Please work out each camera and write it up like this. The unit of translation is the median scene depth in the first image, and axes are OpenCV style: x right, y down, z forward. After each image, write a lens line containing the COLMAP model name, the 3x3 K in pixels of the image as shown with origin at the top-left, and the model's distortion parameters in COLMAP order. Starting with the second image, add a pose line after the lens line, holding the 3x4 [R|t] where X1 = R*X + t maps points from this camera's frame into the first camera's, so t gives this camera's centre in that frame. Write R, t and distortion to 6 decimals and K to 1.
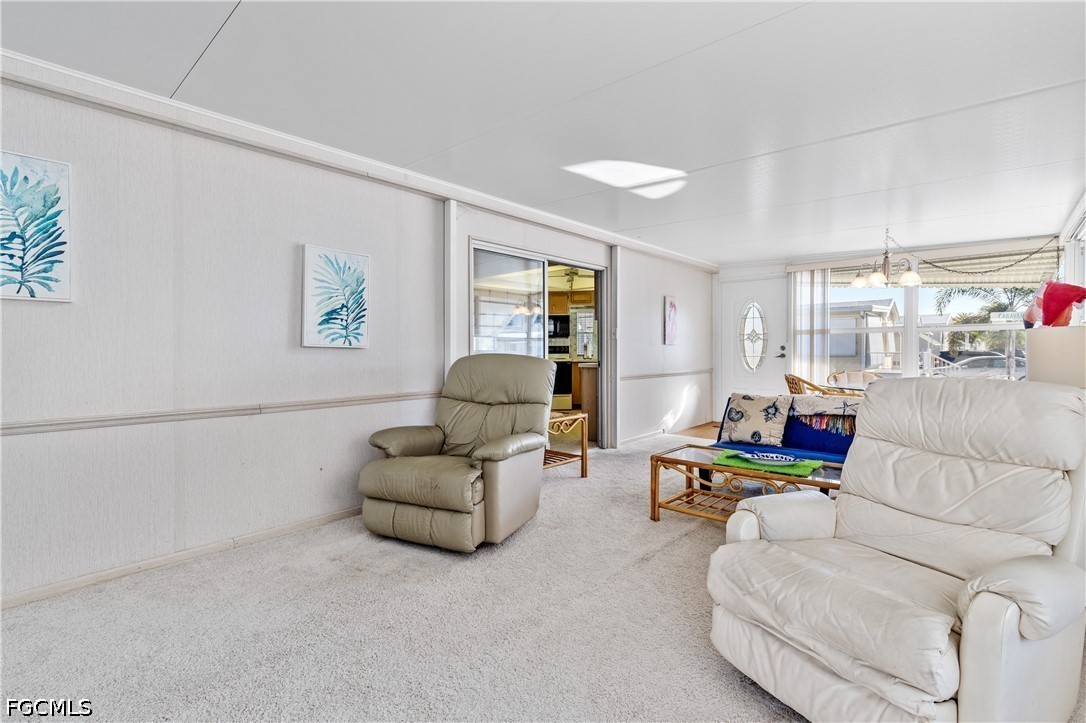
lens RADIAL K [[490.5, 0, 544.2], [0, 490.5, 359.9], [0, 0, 1]] dist [-0.000956, -0.000442]
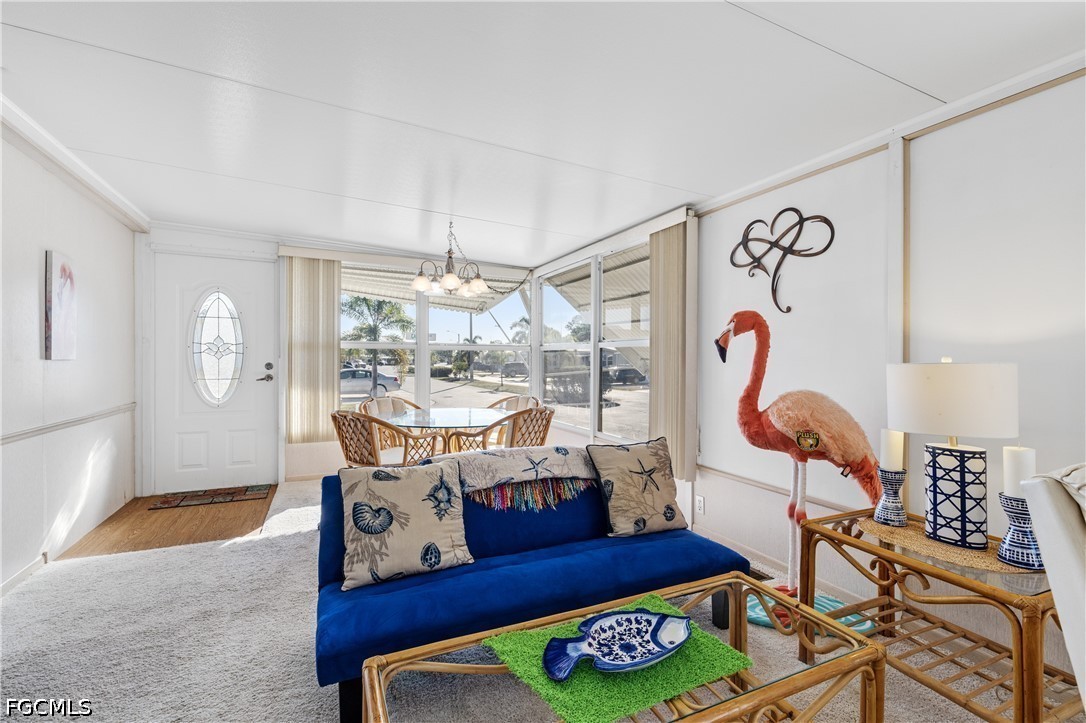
lens RADIAL K [[490.5, 0, 547.9], [0, 490.5, 365.6], [0, 0, 1]] dist [-0.000956, -0.000442]
pose [[0.381859, 0.002208, 0.924218, 0.016137], [0.008410, 0.999947, -0.005864, -0.031306], [-0.924182, 0.010012, 0.381820, 0.667486]]
